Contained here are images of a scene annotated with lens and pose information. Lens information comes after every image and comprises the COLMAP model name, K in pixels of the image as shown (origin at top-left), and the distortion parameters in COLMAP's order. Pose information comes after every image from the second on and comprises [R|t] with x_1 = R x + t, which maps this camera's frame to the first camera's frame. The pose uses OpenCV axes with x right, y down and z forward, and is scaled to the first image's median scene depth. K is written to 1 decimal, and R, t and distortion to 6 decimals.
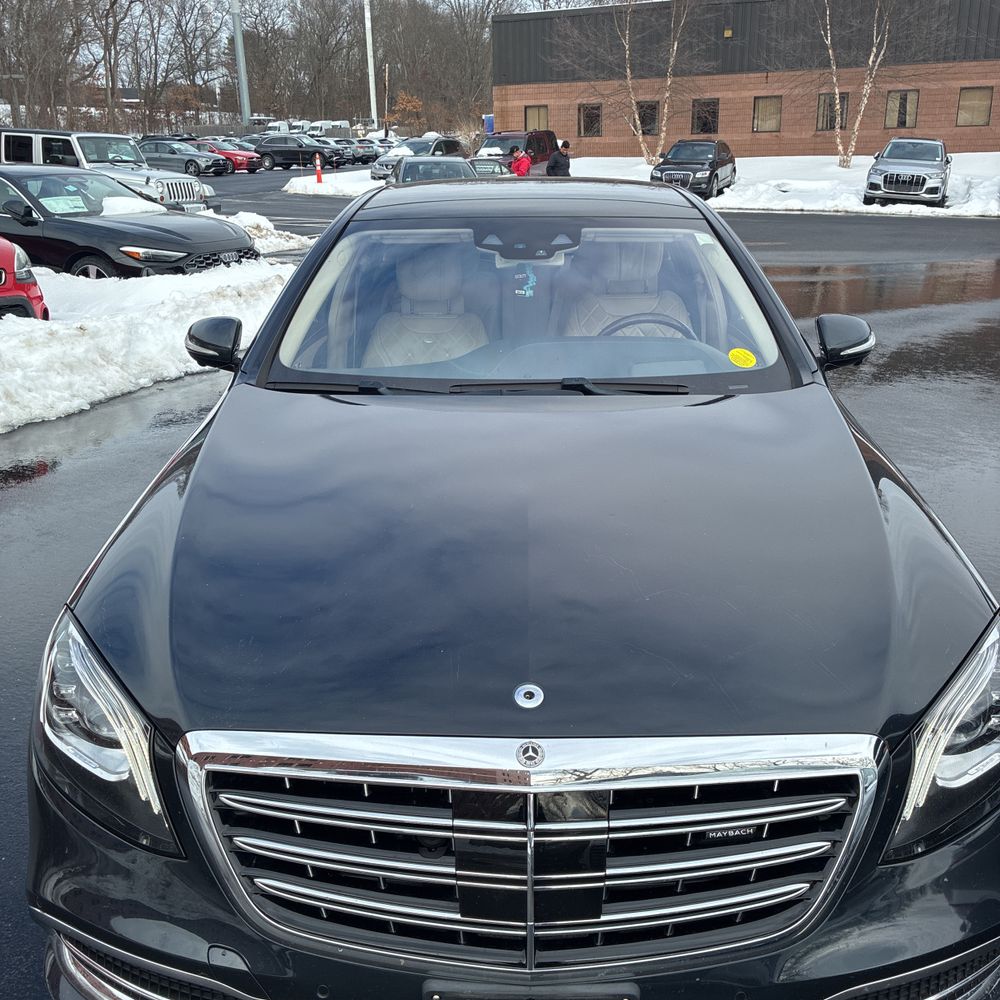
lens RADIAL K [[1006.1, 0, 498.2], [0, 1006.1, 492.6], [0, 0, 1]] dist [0.013859, 0.000000]
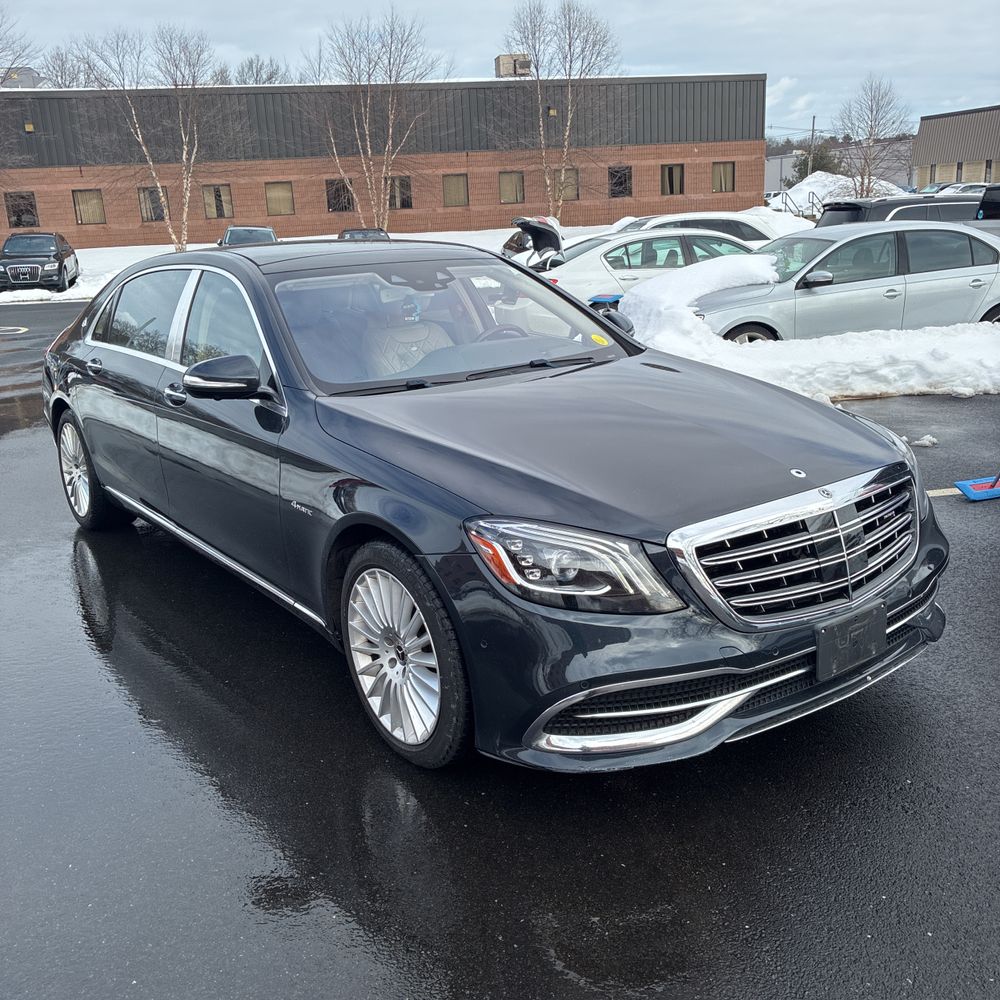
lens RADIAL K [[1006.1, 0, 498.2], [0, 1006.1, 497.3], [0, 0, 1]] dist [0.013859, 0.000000]
pose [[0.785338, -0.184557, 0.590917, -0.132447], [0.231260, 0.972886, -0.003493, 0.010788], [-0.574250, 0.139399, 0.806725, -0.015705]]
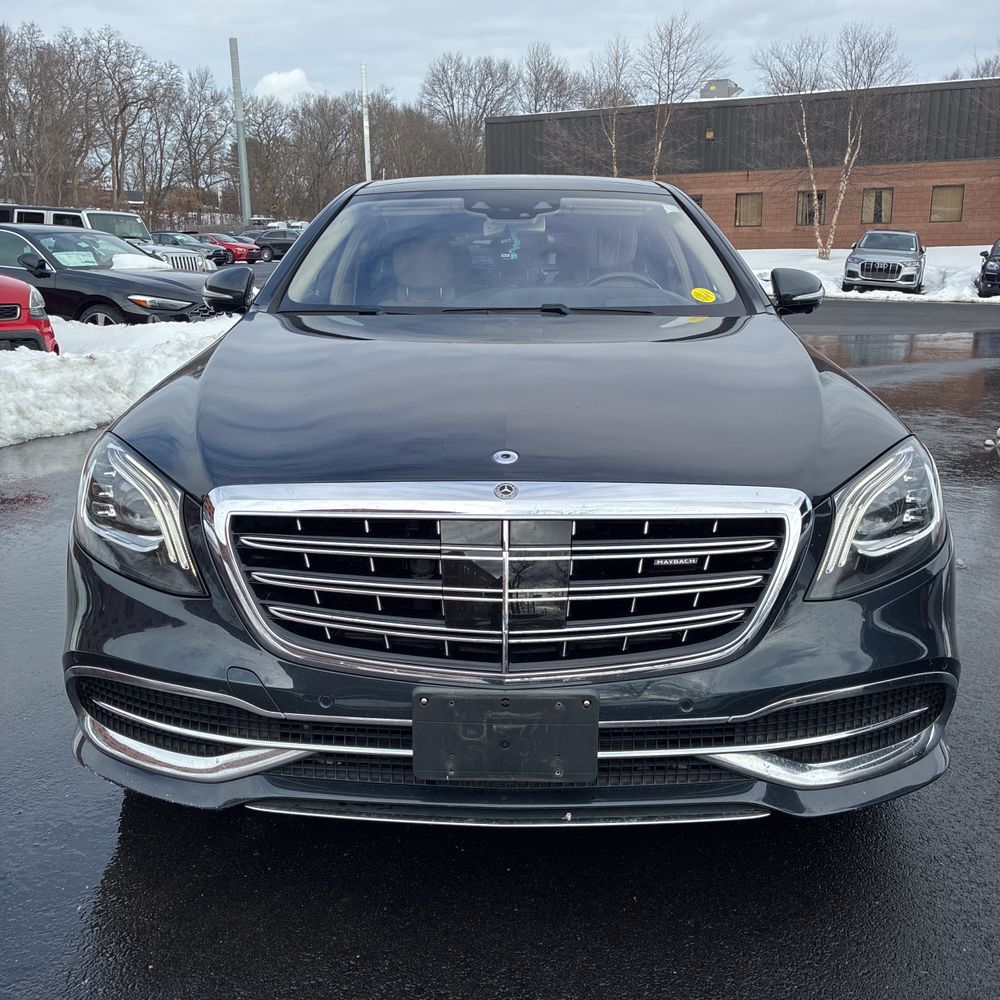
lens RADIAL K [[1006.1, 0, 492.9], [0, 1006.1, 491.1], [0, 0, 1]] dist [0.013859, 0.000000]
pose [[0.999970, 0.006707, 0.003896, 0.000980], [-0.006306, 0.995442, -0.095158, 0.031054], [-0.004517, 0.095130, 0.995455, -0.014694]]
